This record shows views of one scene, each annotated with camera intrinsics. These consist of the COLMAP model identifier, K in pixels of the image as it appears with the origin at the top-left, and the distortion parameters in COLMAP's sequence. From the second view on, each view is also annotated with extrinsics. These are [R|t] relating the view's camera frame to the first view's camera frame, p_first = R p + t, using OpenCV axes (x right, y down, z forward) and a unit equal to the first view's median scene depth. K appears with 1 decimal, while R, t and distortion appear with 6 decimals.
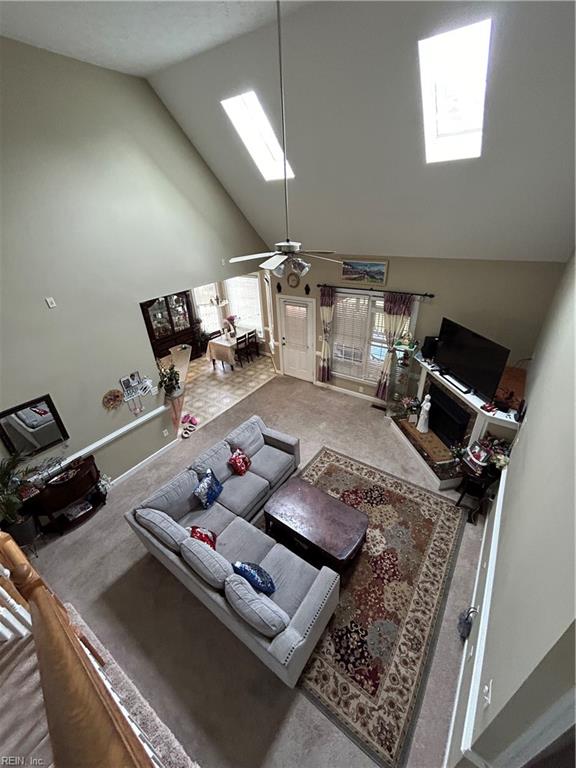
lens RADIAL K [[312.5, 0, 292.2], [0, 312.5, 384.4], [0, 0, 1]] dist [-0.007268, -0.000121]
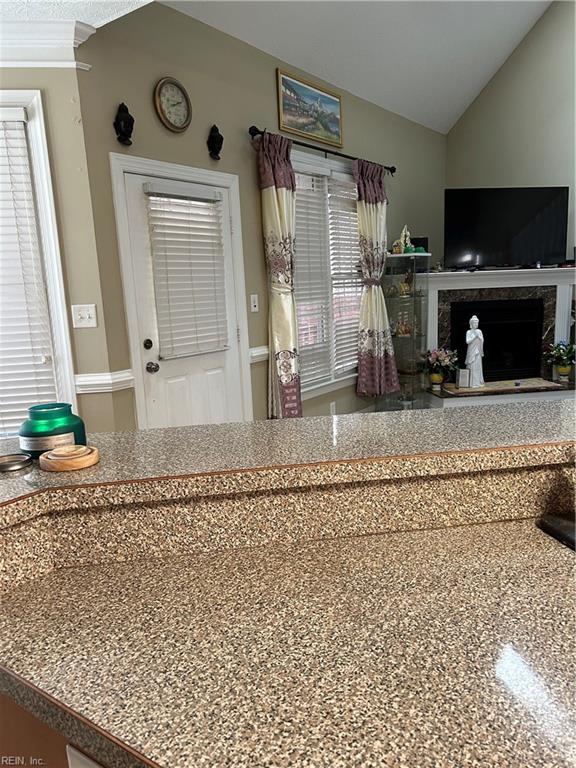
lens RADIAL K [[578.4, 0, 281.5], [0, 578.4, 389.4], [0, 0, 1]] dist [0.052972, -0.057006]
pose [[0.029182, -0.139329, 0.989816, -0.548007], [0.525426, 0.844535, 0.103388, -0.123025], [-0.850339, 0.517058, 0.097852, 1.003110]]
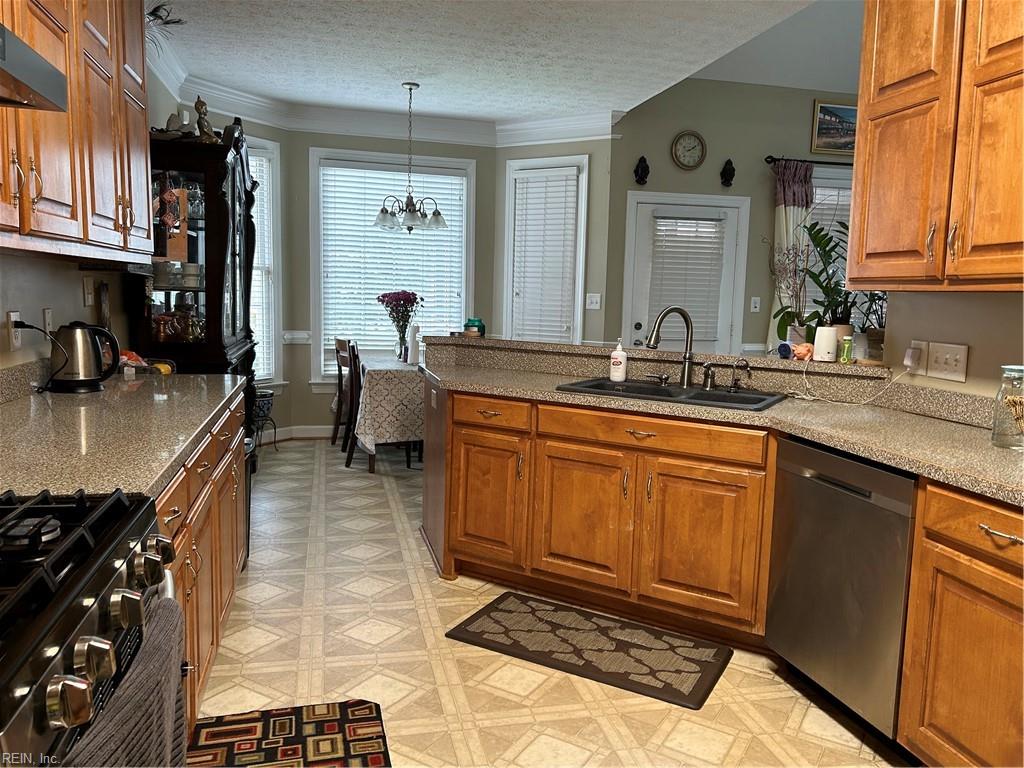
lens RADIAL K [[771.2, 0, 525.2], [0, 771.2, 383.7], [0, 0, 1]] dist [0.052972, -0.057006]
pose [[0.655709, -0.028432, 0.754478, -0.826991], [0.323325, 0.913600, -0.246570, 0.082308], [-0.682281, 0.405619, 0.608248, 0.690084]]
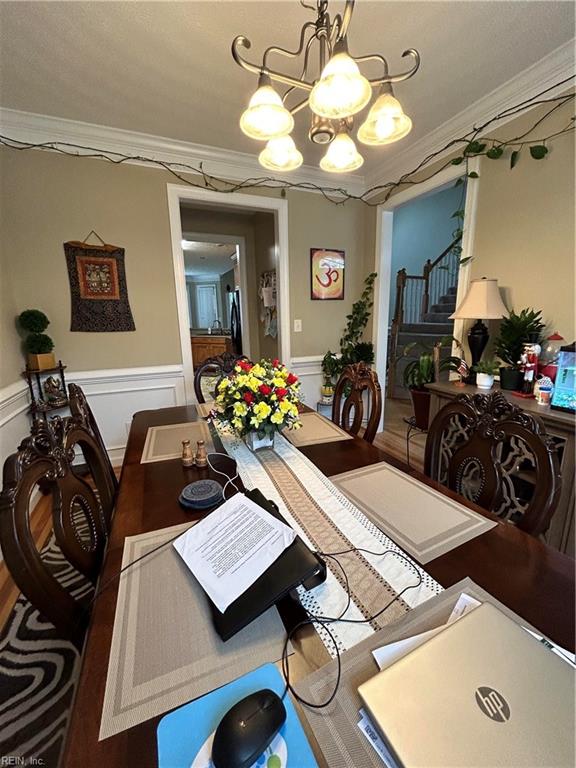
lens RADIAL K [[312.5, 0, 293.1], [0, 312.5, 381.0], [0, 0, 1]] dist [-0.007268, -0.000121]
pose [[0.504165, -0.144110, 0.851499, -1.266014], [0.418135, 0.903438, -0.094674, 0.373199], [-0.755633, 0.403773, 0.515739, 0.194482]]
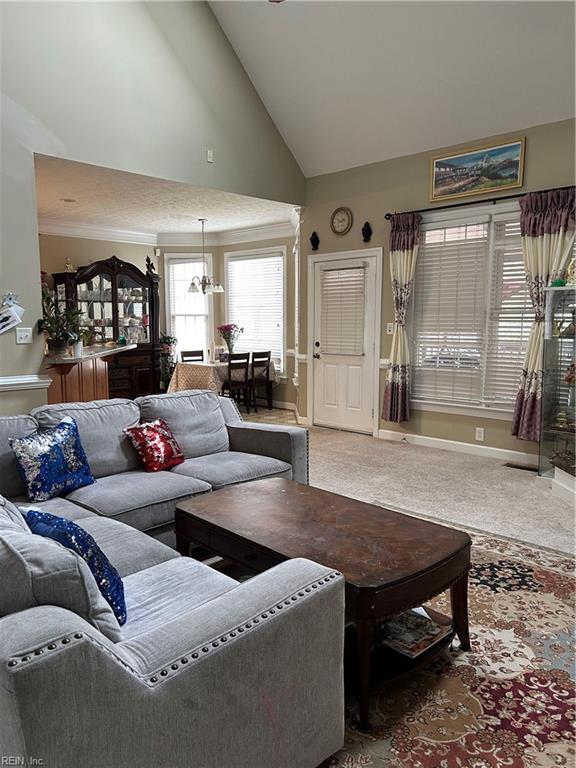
lens RADIAL K [[578.4, 0, 284.5], [0, 578.4, 387.5], [0, 0, 1]] dist [0.052972, -0.057006]
pose [[0.985787, 0.058259, -0.157573, 0.079192], [-0.114204, 0.920284, -0.374211, 0.303481], [0.123210, 0.386888, 0.913858, 0.202719]]
